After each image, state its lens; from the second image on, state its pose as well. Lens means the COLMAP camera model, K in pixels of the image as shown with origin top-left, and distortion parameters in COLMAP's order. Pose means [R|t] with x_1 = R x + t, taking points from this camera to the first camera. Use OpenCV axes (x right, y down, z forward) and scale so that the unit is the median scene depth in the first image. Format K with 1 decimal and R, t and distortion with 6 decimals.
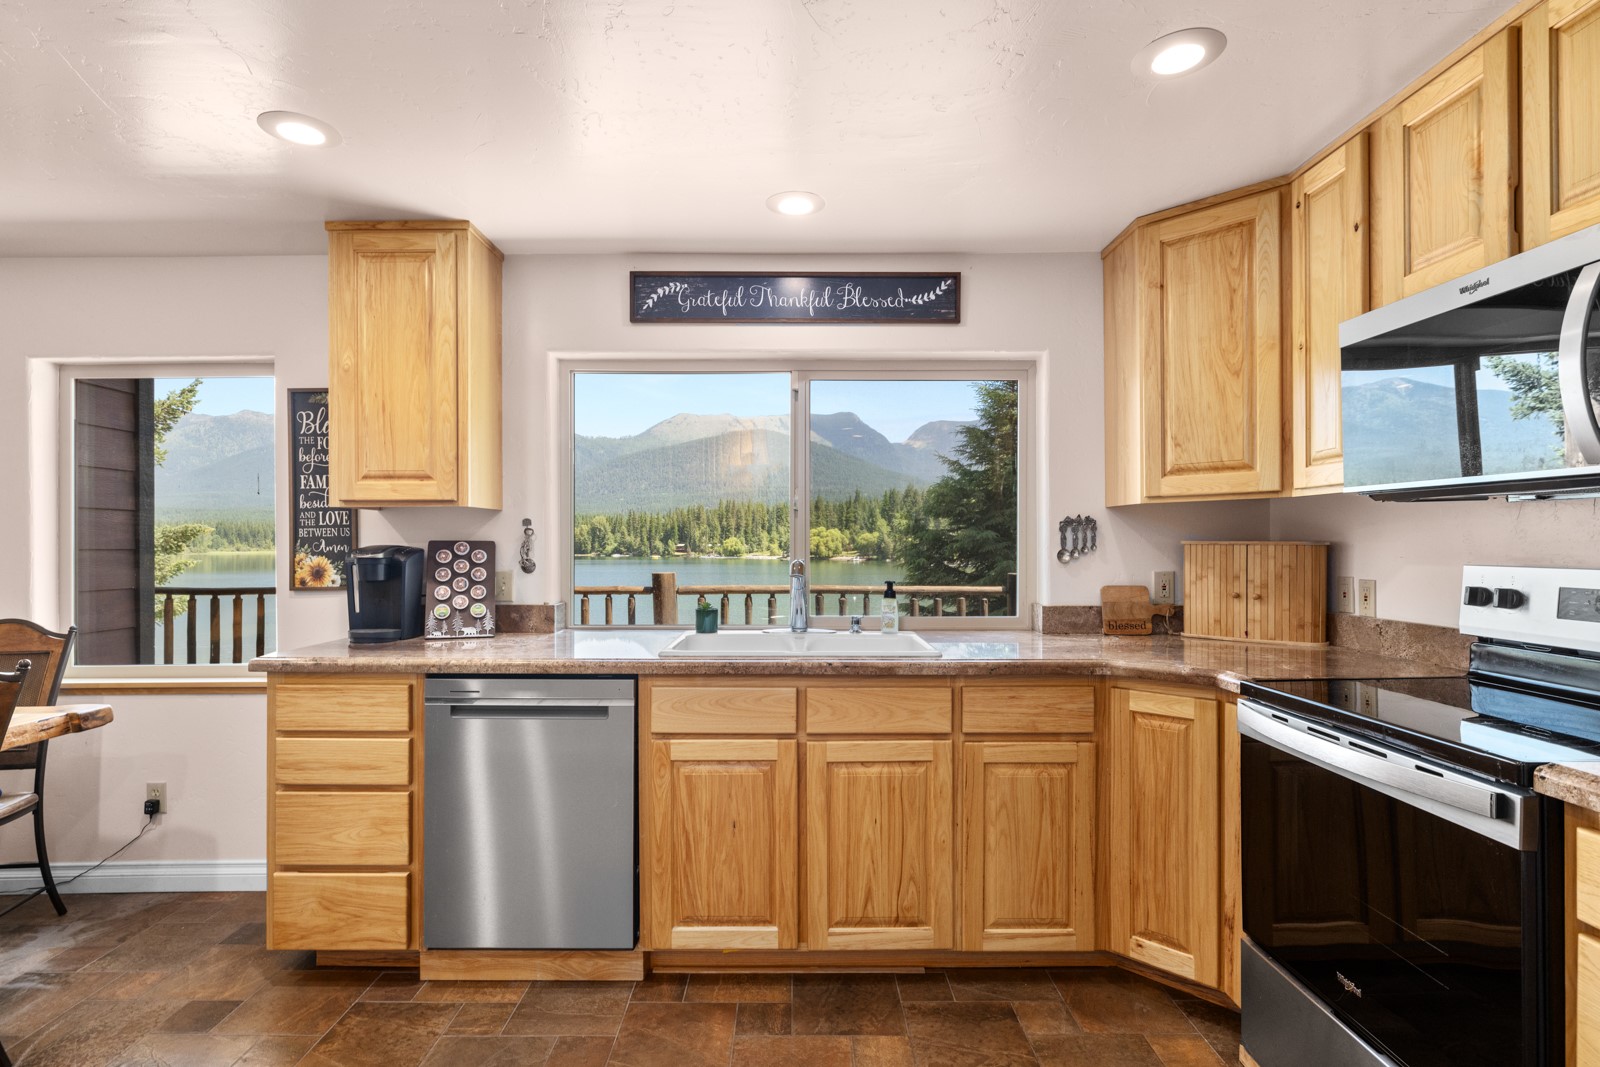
lens RADIAL K [[797.6, 0, 795.0], [0, 797.6, 547.0], [0, 0, 1]] dist [-0.005250, 0.000879]
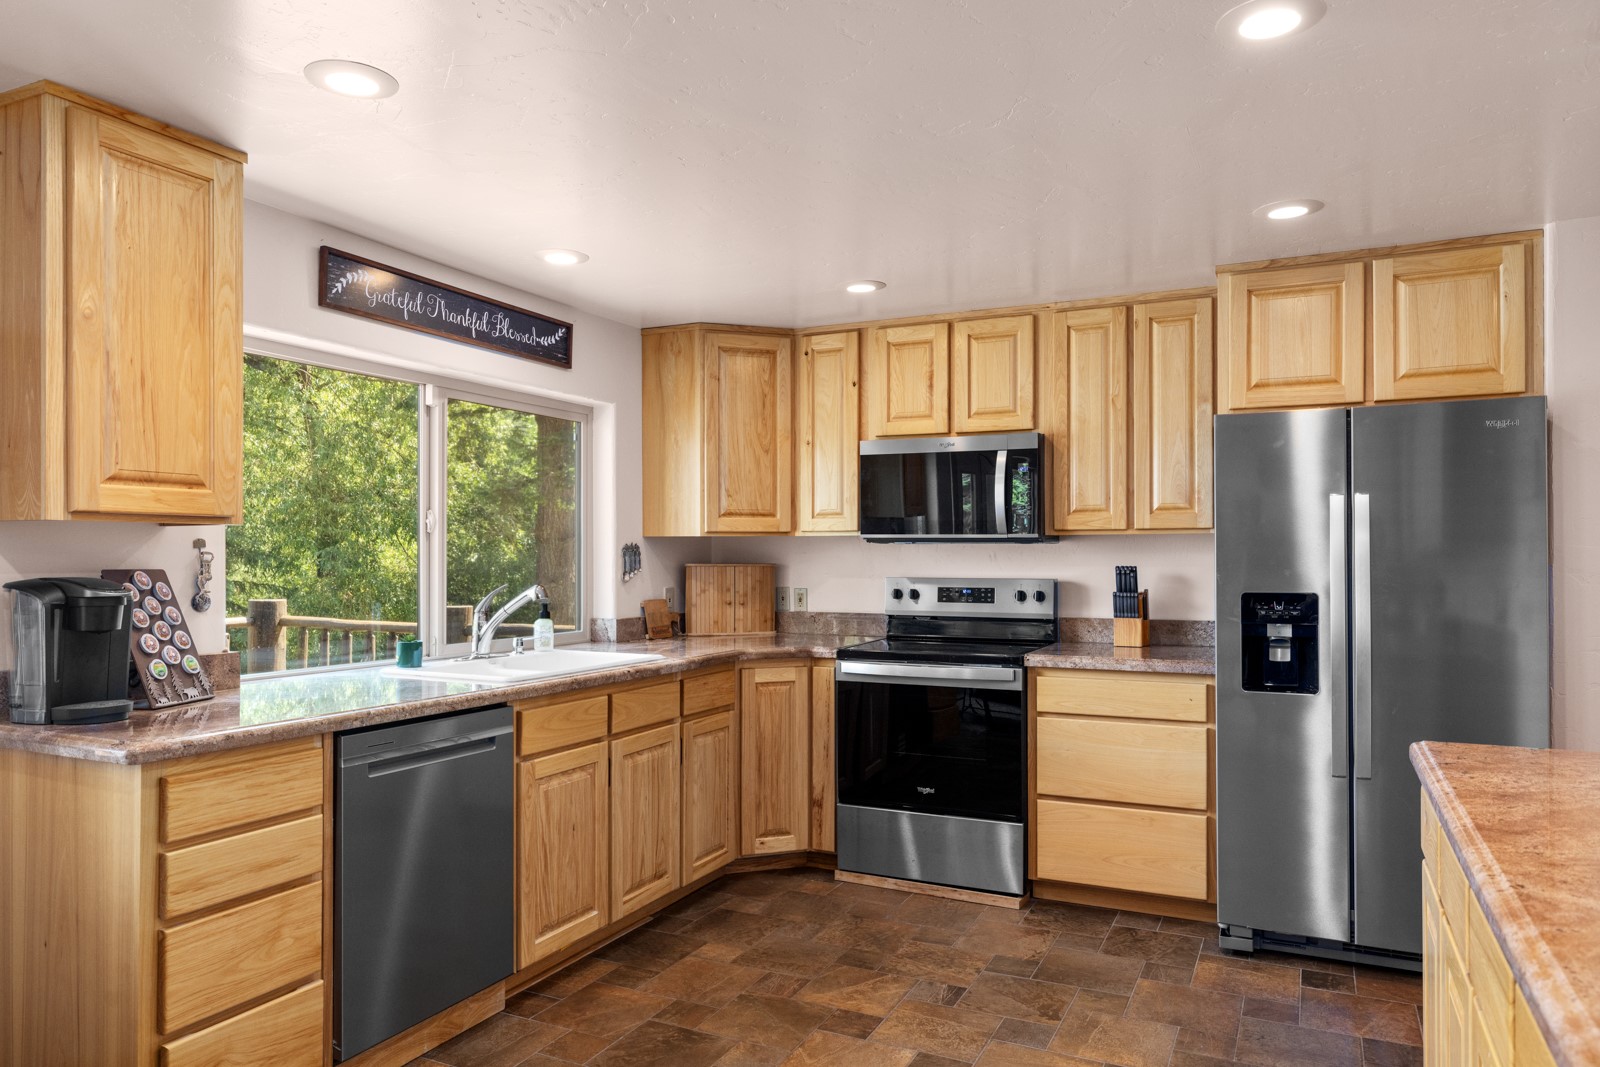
lens RADIAL K [[1052.7, 0, 796.0], [0, 1052.7, 555.1], [0, 0, 1]] dist [-0.004722, 0.000335]
pose [[0.442331, 0.001623, 0.896850, -1.186361], [0.005281, 0.999976, -0.004414, -0.016057], [-0.896836, 0.006689, 0.442312, 0.084214]]
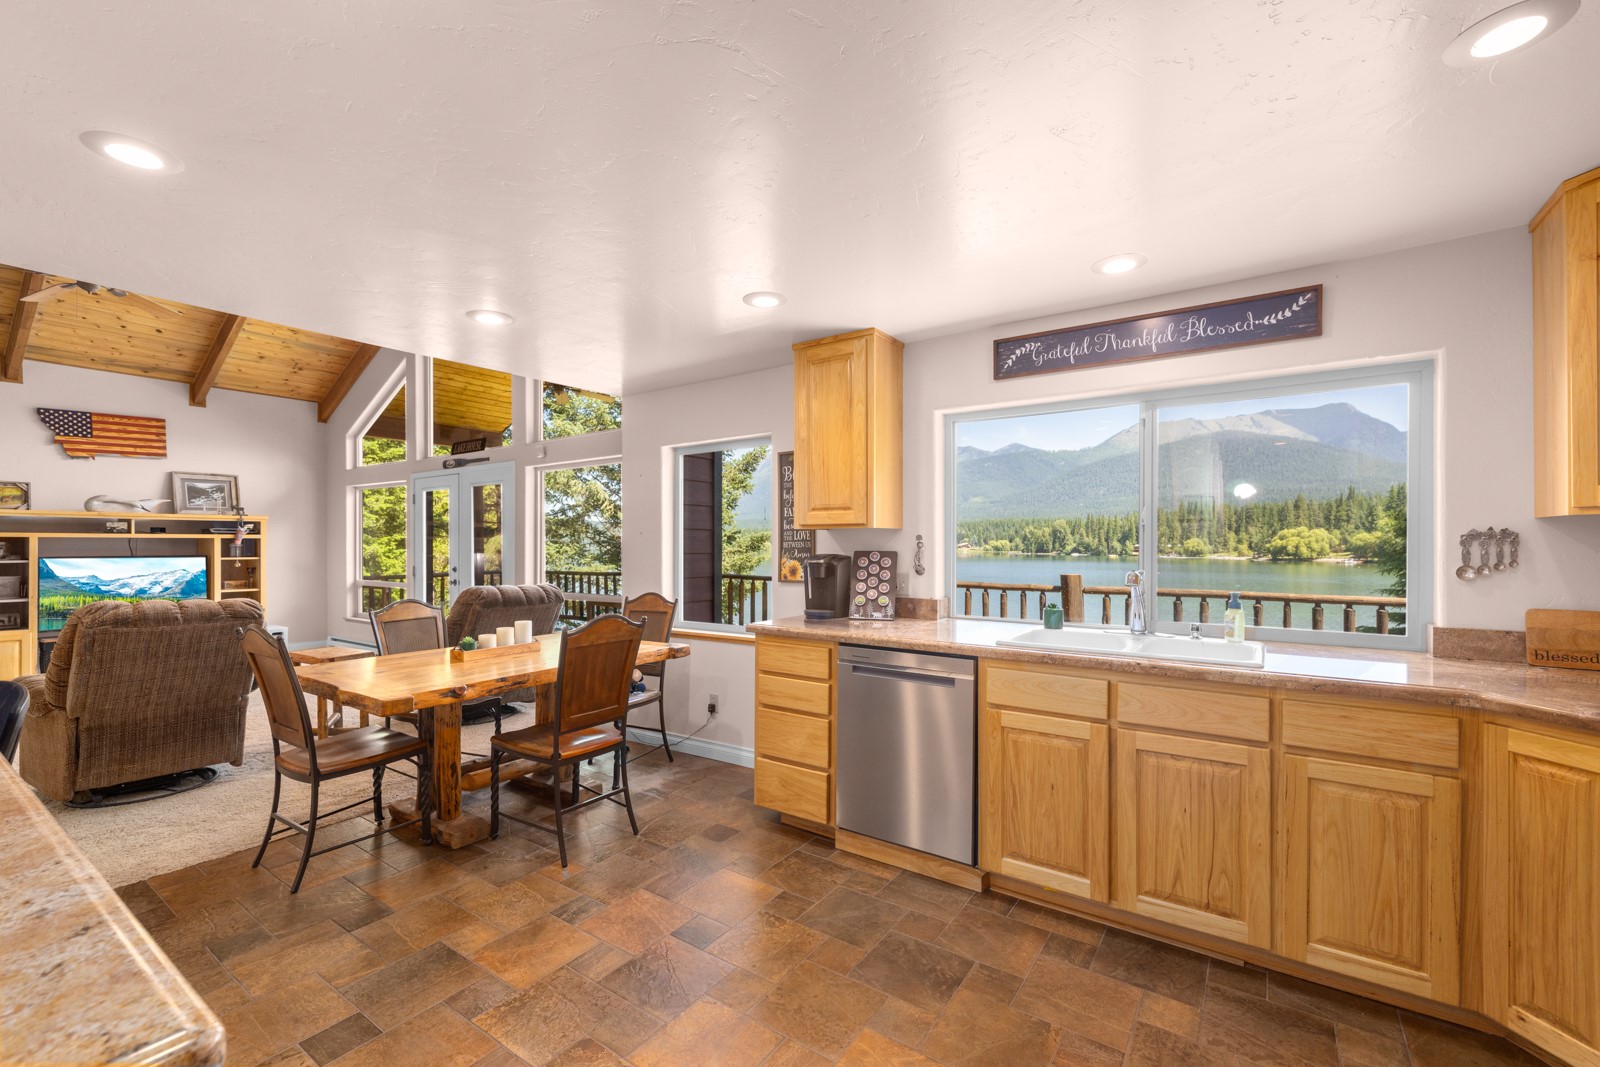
lens RADIAL K [[671.0, 0, 800.2], [0, 671.0, 546.0], [0, 0, 1]] dist [-0.000371, -0.000171]
pose [[0.819570, 0.003595, -0.572967, 0.188322], [-0.004143, 0.999991, 0.000348, -0.020038], [0.572964, 0.002089, 0.819578, -0.066489]]
